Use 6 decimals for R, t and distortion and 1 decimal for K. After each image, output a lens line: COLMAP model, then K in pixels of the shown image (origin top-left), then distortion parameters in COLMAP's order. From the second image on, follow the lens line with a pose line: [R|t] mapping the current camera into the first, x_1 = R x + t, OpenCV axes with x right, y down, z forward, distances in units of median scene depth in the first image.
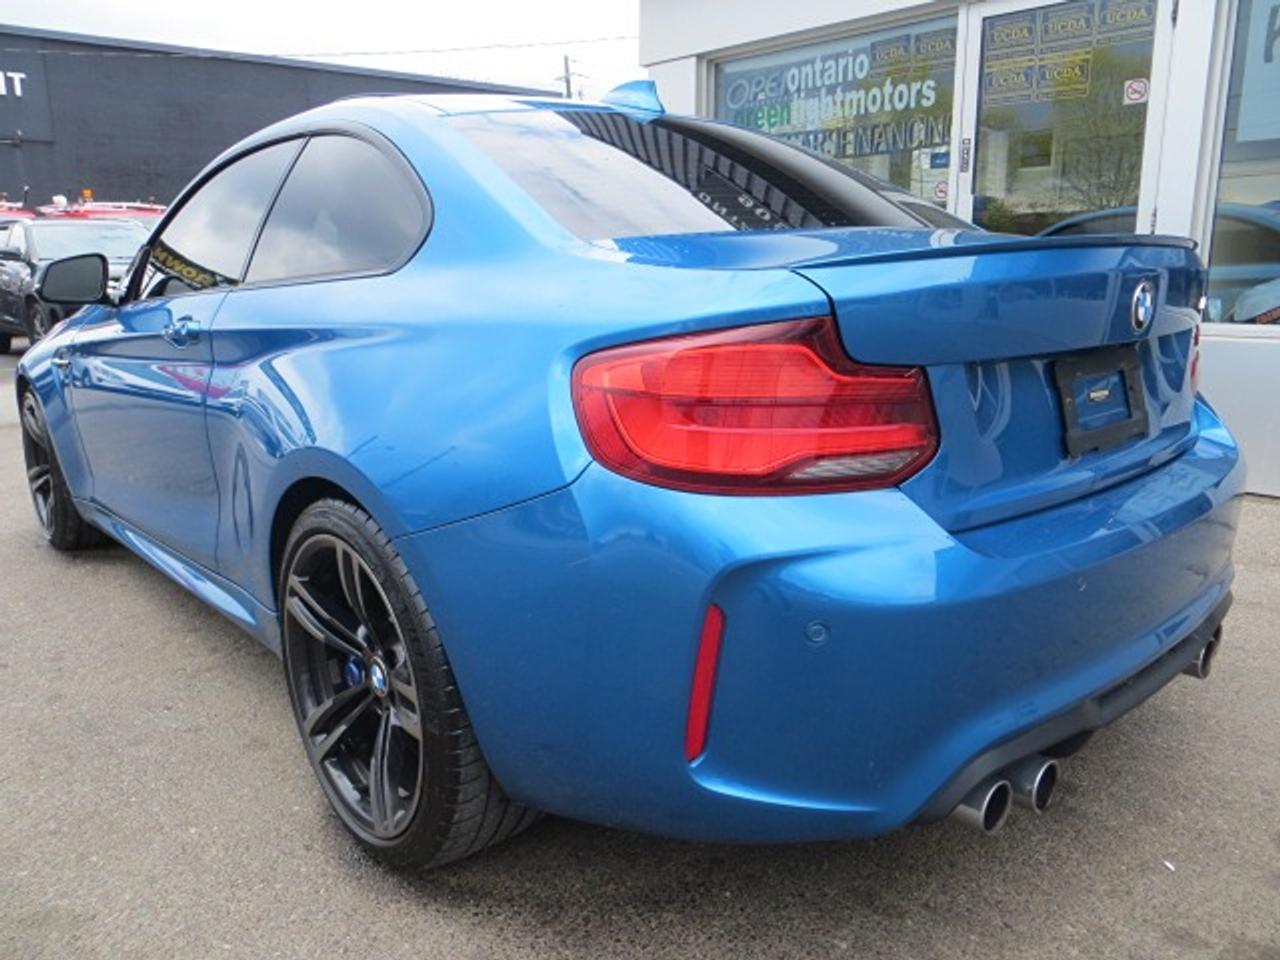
lens RADIAL K [[948.2, 0, 640.0], [0, 948.2, 480.0], [0, 0, 1]] dist [-0.007592, -0.010956]
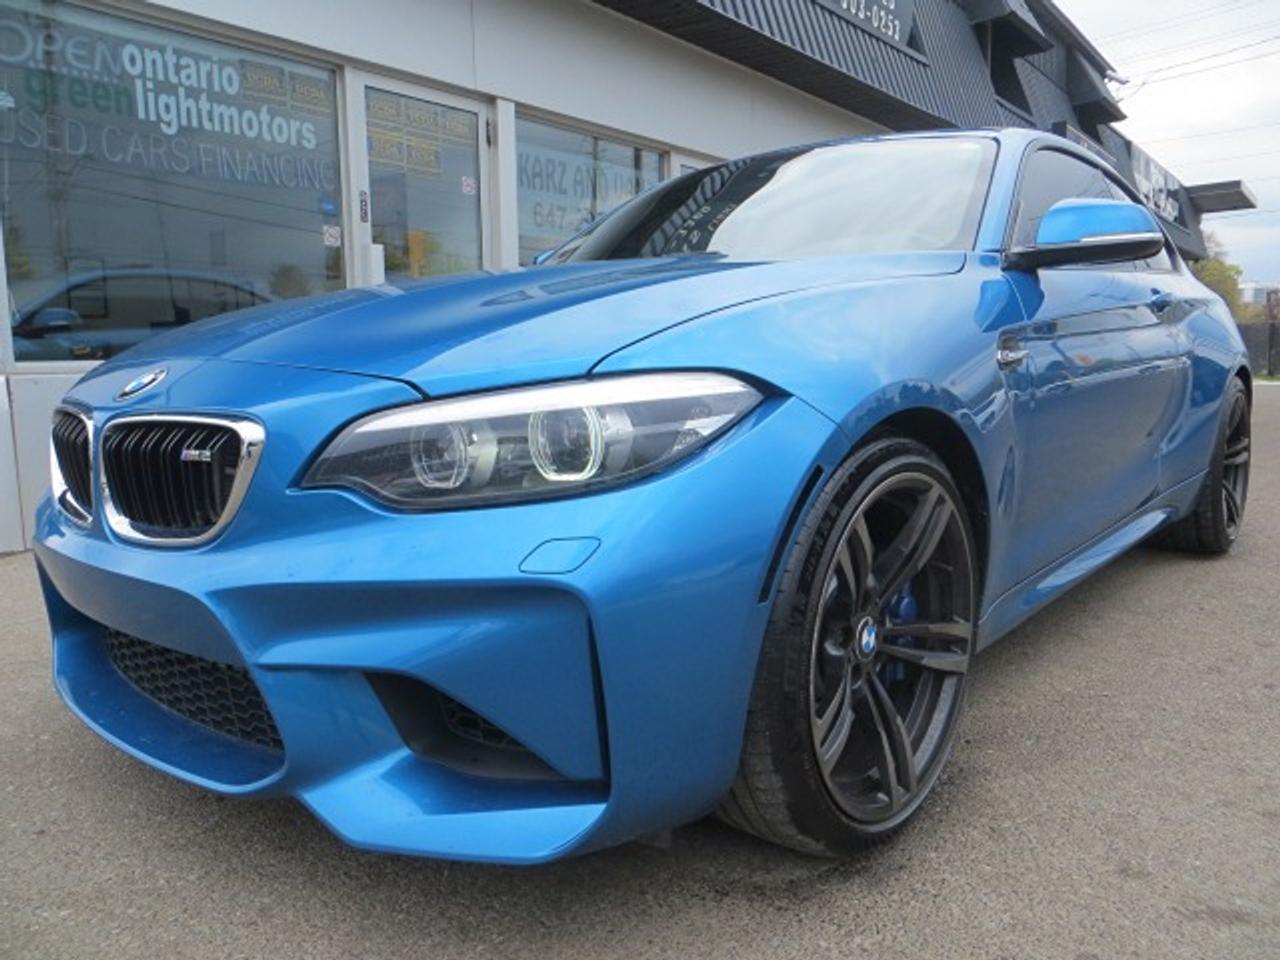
lens RADIAL K [[948.2, 0, 640.0], [0, 948.2, 480.0], [0, 0, 1]] dist [-0.007592, -0.010956]
pose [[-0.129709, -0.127721, 0.983292, -2.290292], [0.224786, 0.962063, 0.154616, -0.407483], [-0.965736, 0.241085, -0.096079, 2.534355]]
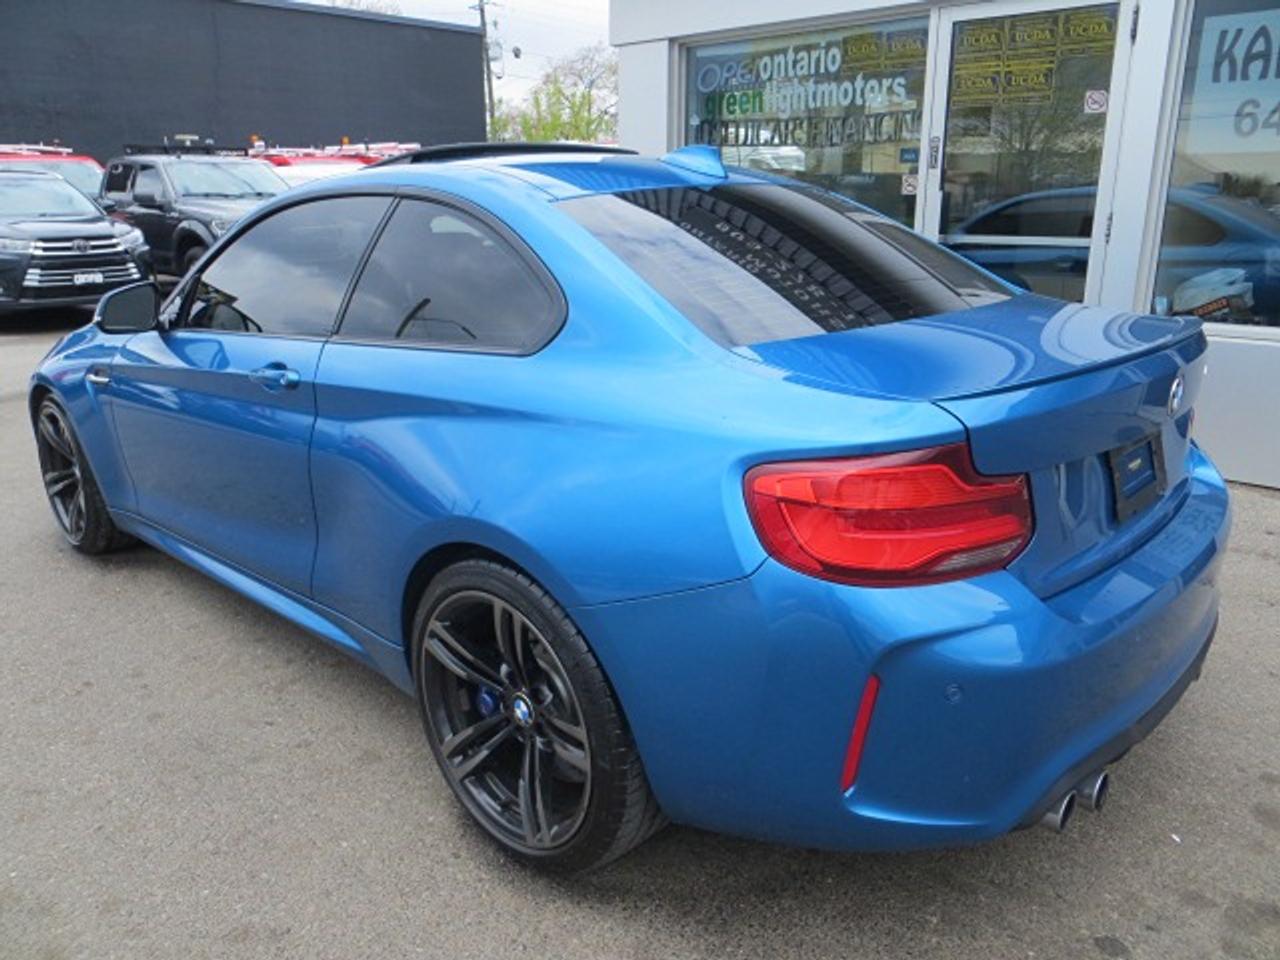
lens RADIAL K [[948.2, 0, 640.0], [0, 948.2, 480.0], [0, 0, 1]] dist [-0.007592, -0.010956]
pose [[0.996436, -0.017631, 0.082486, -0.225011], [0.012419, 0.997919, 0.063279, -0.142128], [-0.083430, -0.062029, 0.994581, -0.138529]]
